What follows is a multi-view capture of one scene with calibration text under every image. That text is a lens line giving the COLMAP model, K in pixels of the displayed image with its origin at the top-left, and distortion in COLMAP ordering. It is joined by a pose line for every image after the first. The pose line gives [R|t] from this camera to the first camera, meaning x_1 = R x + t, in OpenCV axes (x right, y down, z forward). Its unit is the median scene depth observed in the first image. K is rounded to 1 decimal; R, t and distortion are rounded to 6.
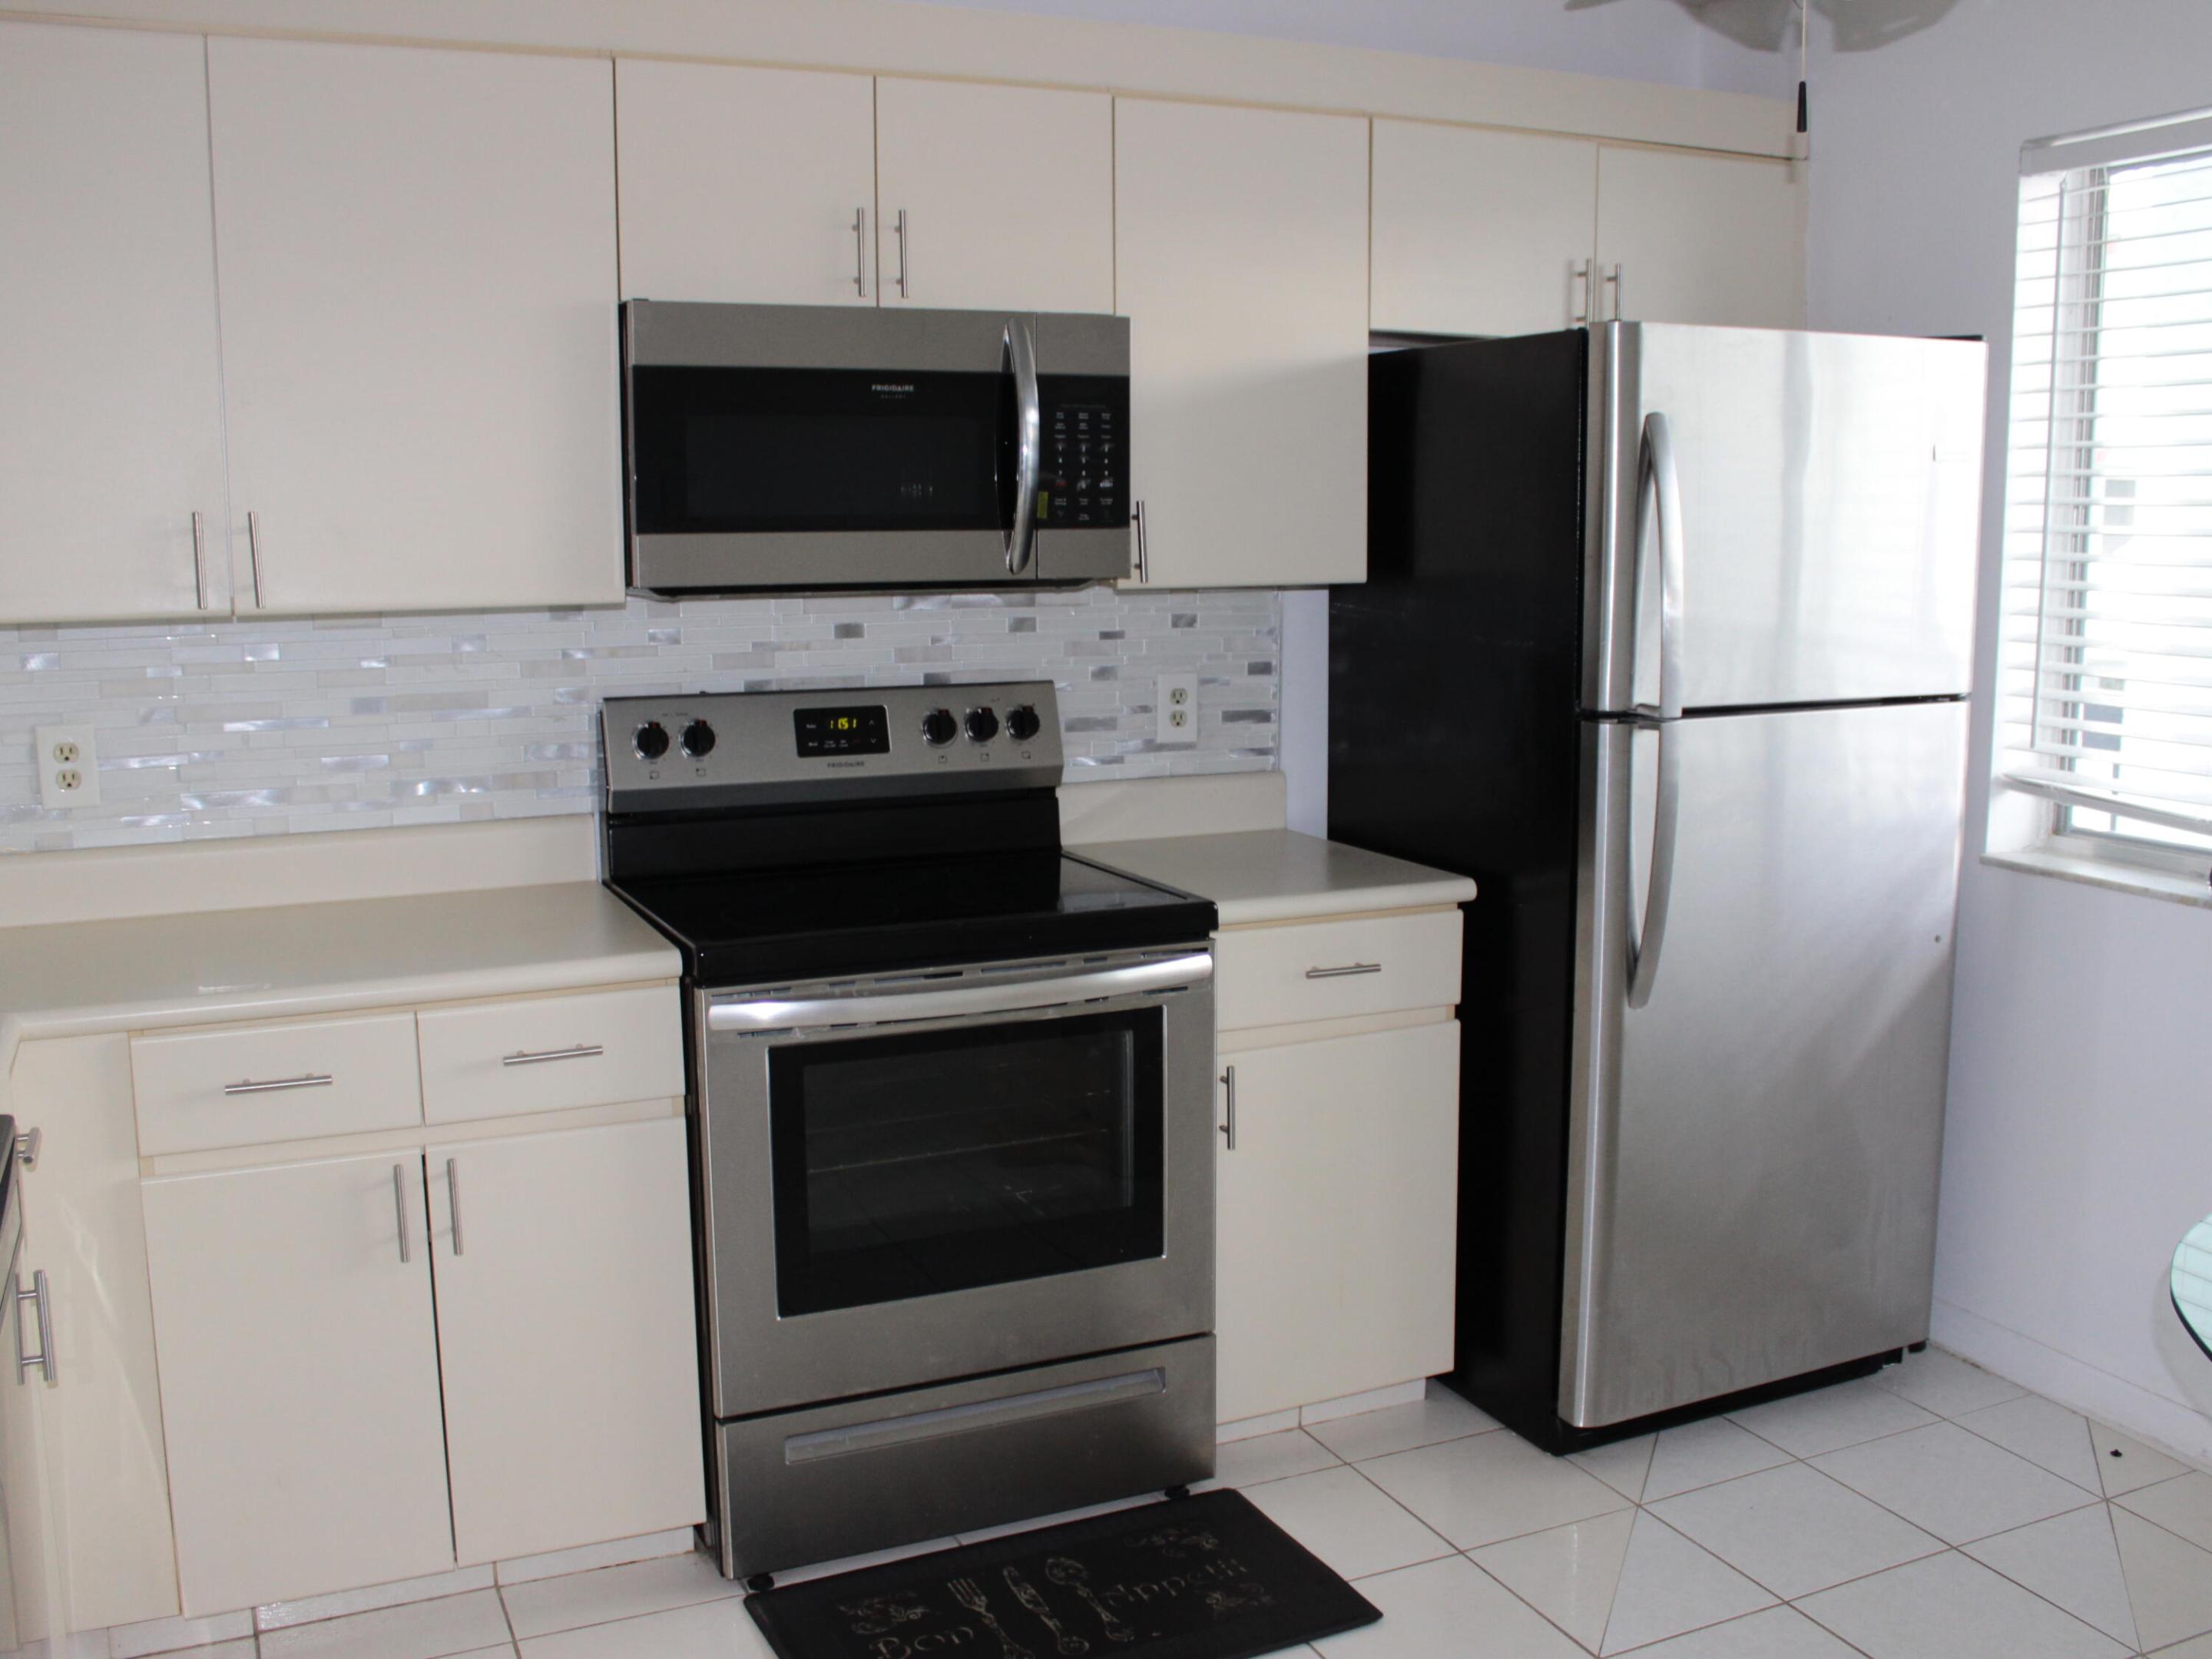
lens RADIAL K [[2073.2, 0, 1116.4], [0, 2073.2, 837.3], [0, 0, 1]] dist [-0.175921, 0.169080]
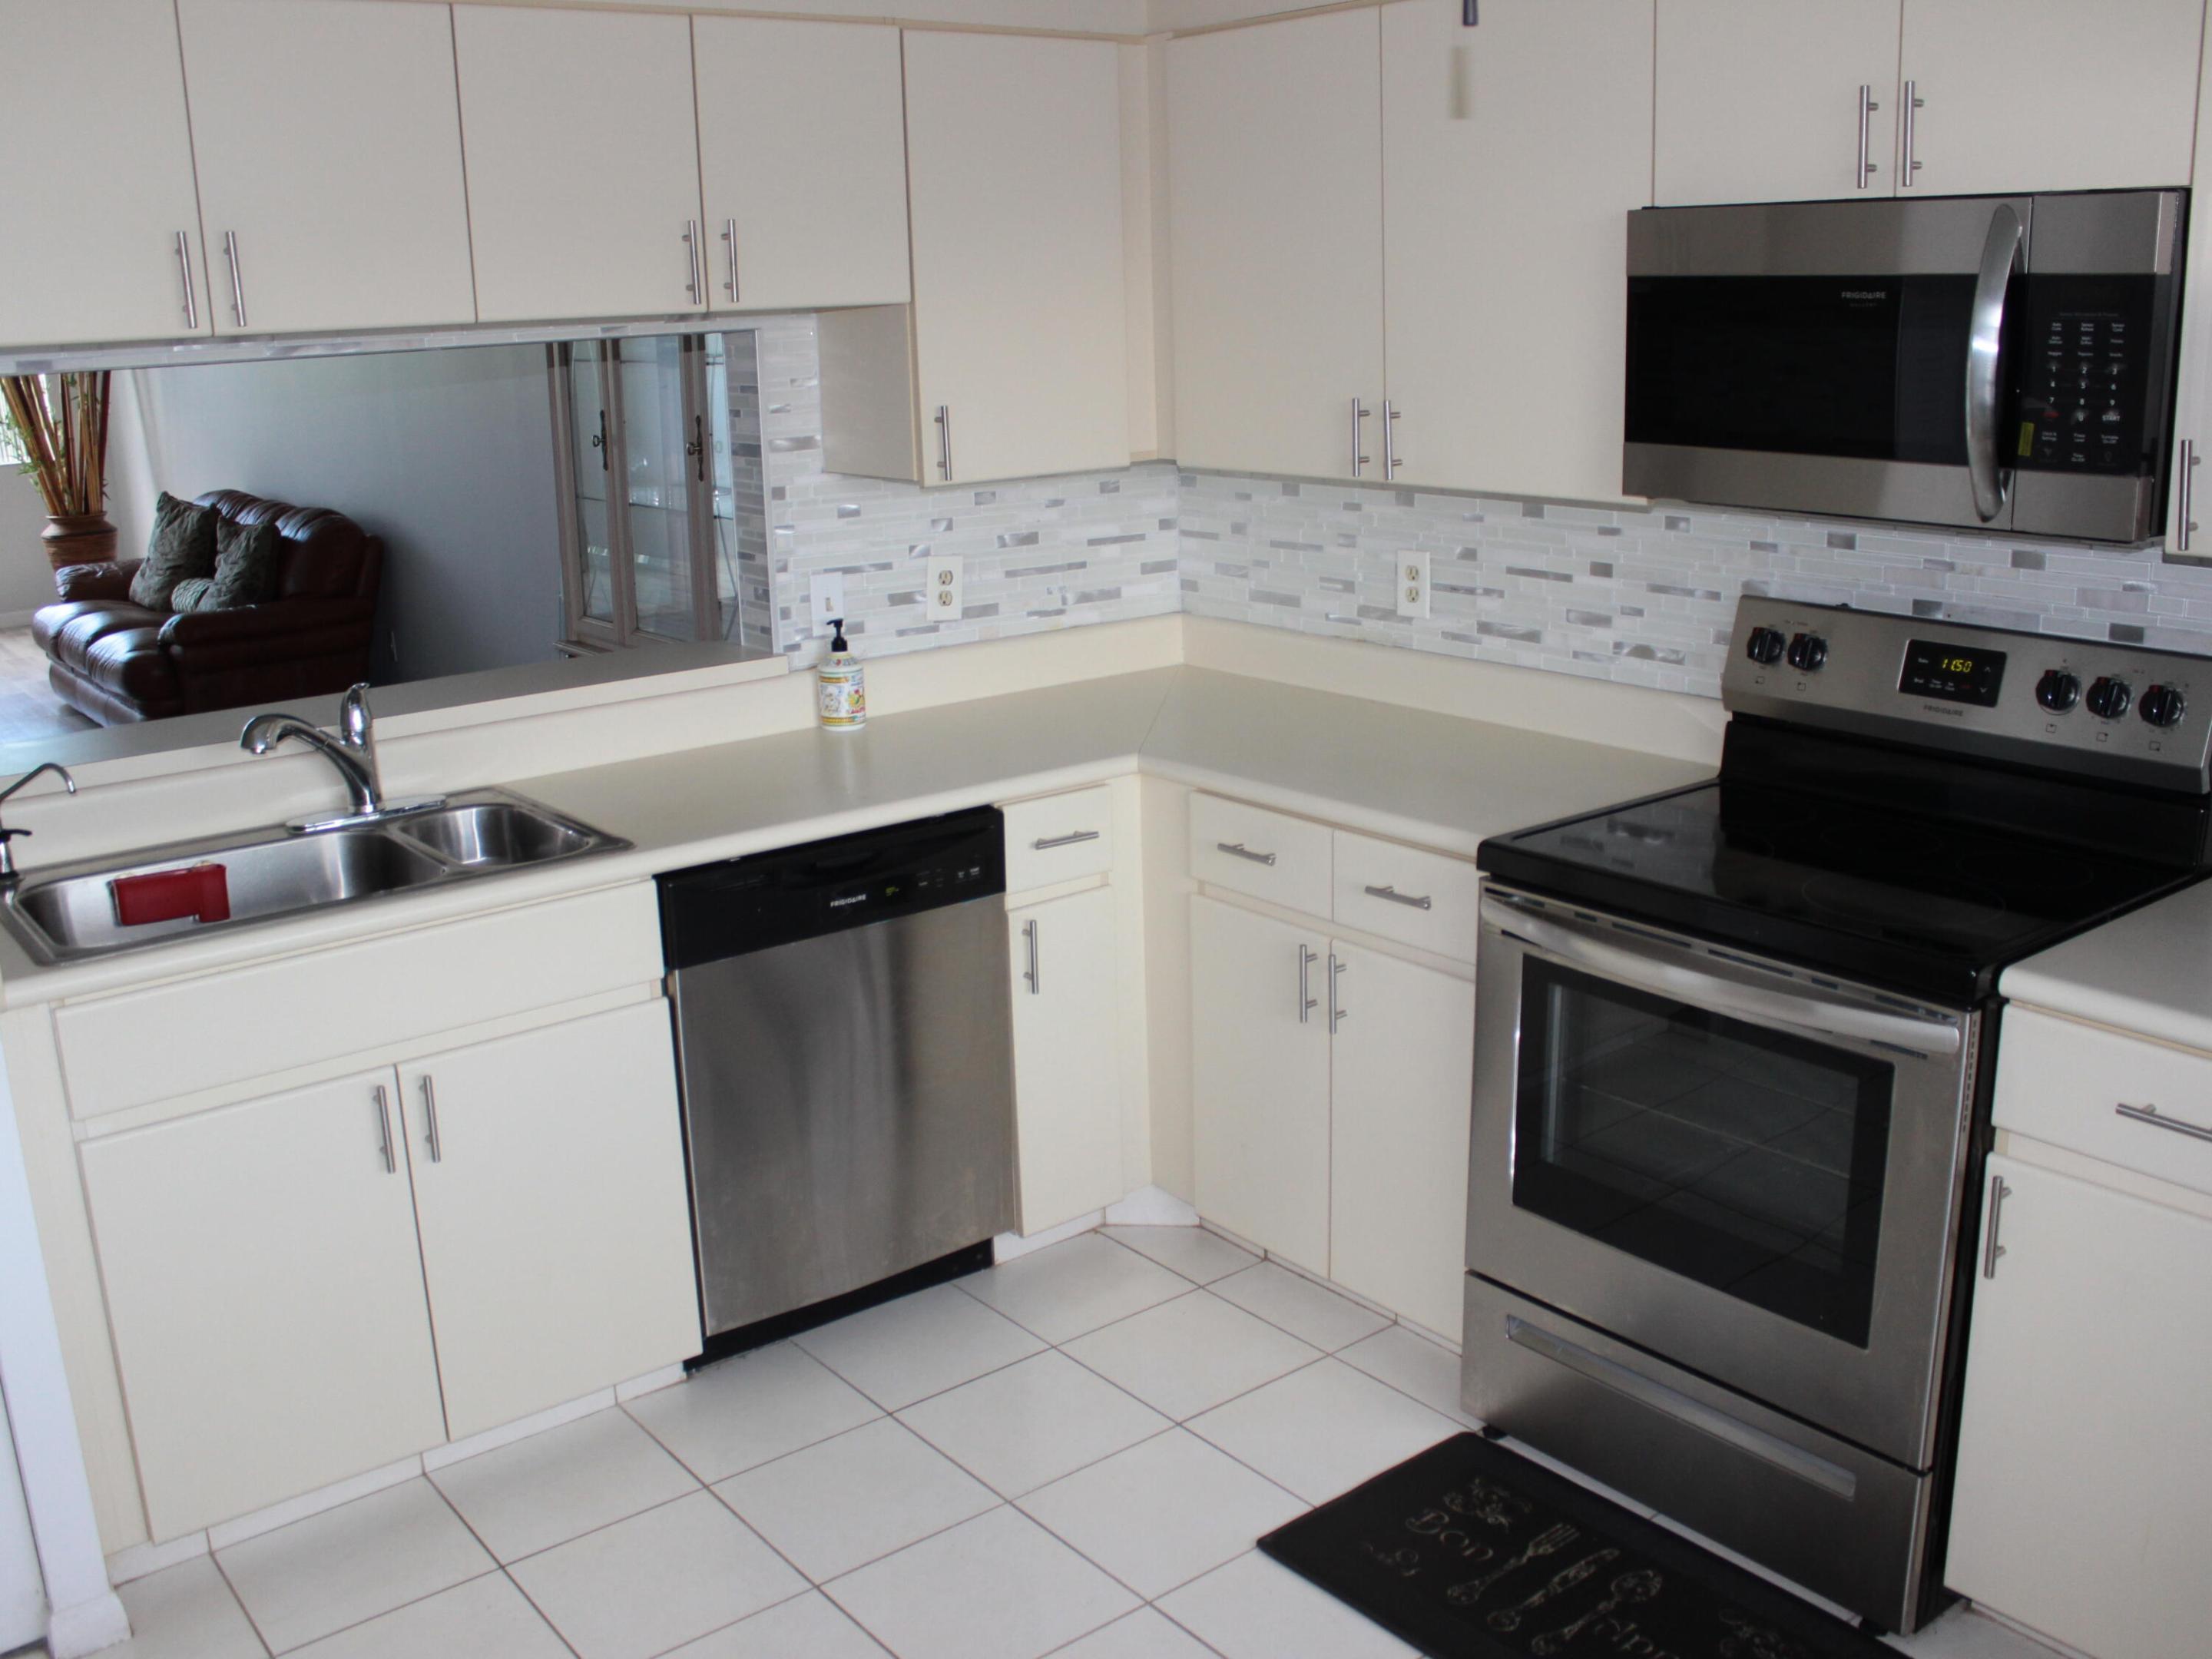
lens RADIAL K [[2073.2, 0, 1116.4], [0, 2073.2, 837.3], [0, 0, 1]] dist [-0.175921, 0.169080]
pose [[0.243497, 0.250786, -0.936918, 0.647566], [-0.124038, 0.966113, 0.226365, -0.143376], [0.961937, 0.061094, 0.266353, 0.457228]]
